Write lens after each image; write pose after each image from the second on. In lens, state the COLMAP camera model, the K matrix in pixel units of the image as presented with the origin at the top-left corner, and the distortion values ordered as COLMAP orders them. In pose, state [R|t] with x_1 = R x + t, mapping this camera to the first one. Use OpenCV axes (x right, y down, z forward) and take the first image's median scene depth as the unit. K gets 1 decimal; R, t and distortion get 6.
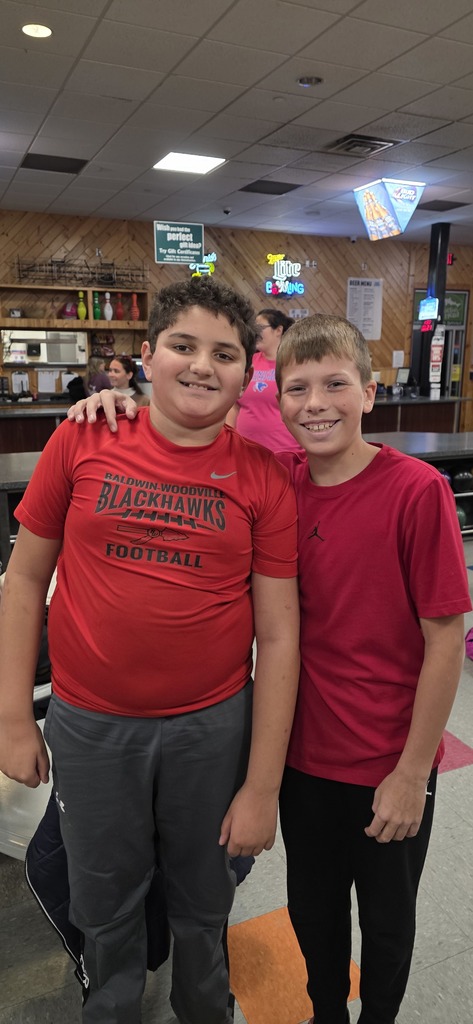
lens RADIAL K [[687.8, 0, 236.5], [0, 687.8, 512.0], [0, 0, 1]] dist [0.007583, -0.000399]
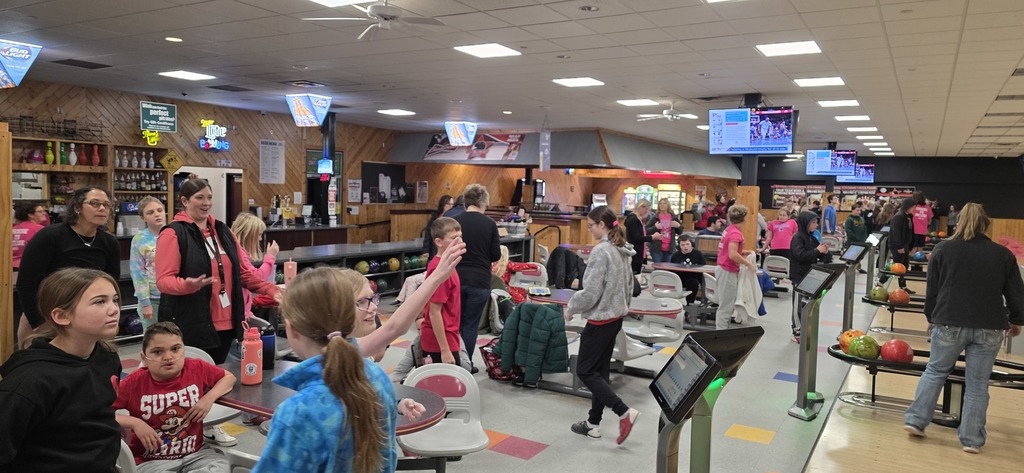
lens RADIAL K [[687.8, 0, 512.0], [0, 687.8, 236.5], [0, 0, 1]] dist [0.007583, -0.000399]
pose [[0.814979, -0.018314, 0.579201, -0.264213], [0.104645, 0.987720, -0.116013, 0.070632], [-0.569963, 0.155158, 0.806888, -0.415309]]
